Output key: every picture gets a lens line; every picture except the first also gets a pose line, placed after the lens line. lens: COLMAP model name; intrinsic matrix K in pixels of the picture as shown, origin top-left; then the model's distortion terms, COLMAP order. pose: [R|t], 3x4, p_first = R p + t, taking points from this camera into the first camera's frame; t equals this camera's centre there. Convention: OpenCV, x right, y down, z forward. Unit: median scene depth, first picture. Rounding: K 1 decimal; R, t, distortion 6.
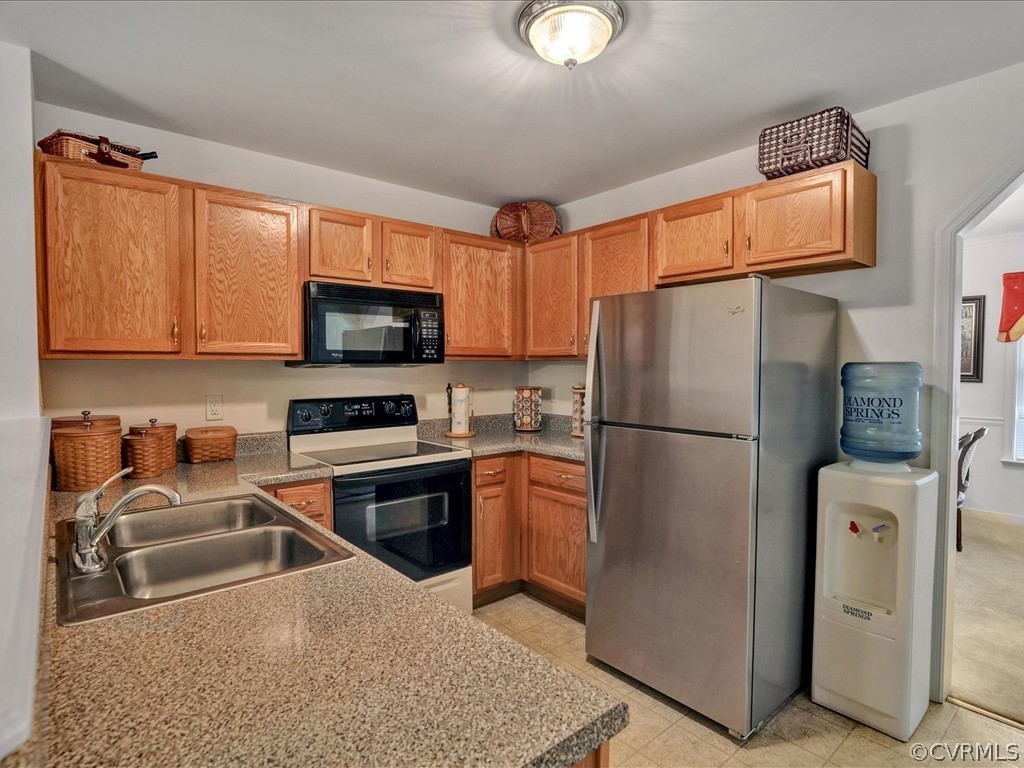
lens RADIAL K [[550.0, 0, 513.4], [0, 550.0, 385.9], [0, 0, 1]] dist [-0.017100, 0.005950]
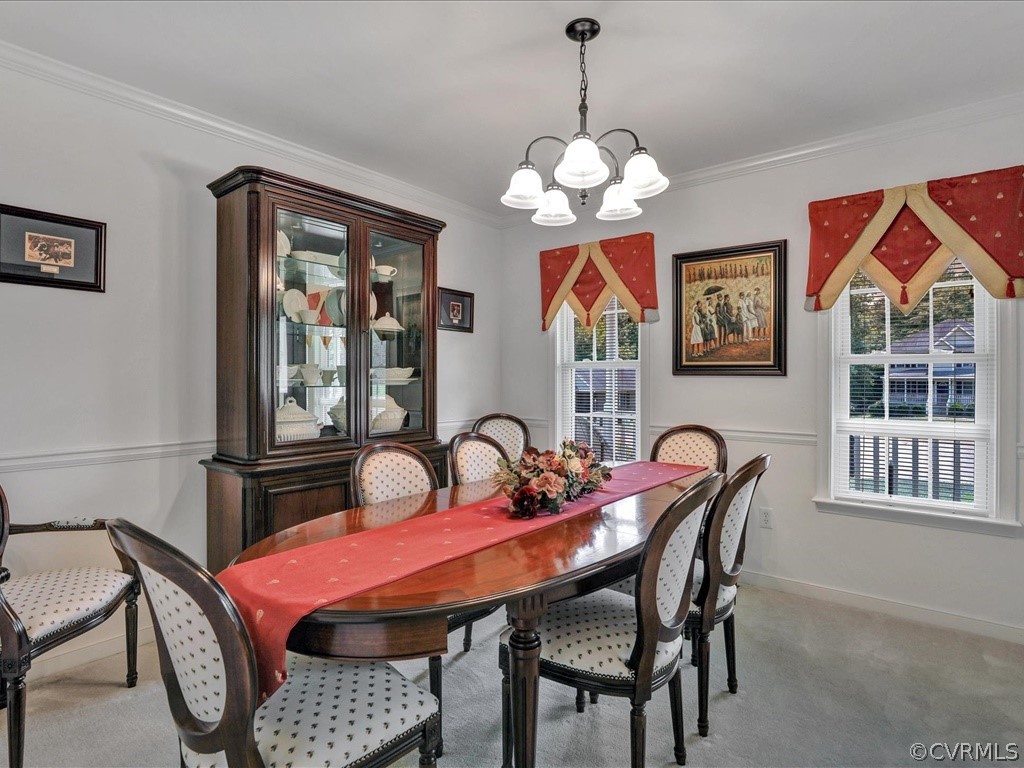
lens RADIAL K [[550.0, 0, 511.3], [0, 550.0, 380.4], [0, 0, 1]] dist [-0.017100, 0.005950]
pose [[0.984127, 0.000014, 0.177465, 0.444054], [0.006171, 0.999393, -0.034299, 0.019506], [-0.177358, 0.034850, 0.983529, 0.440653]]
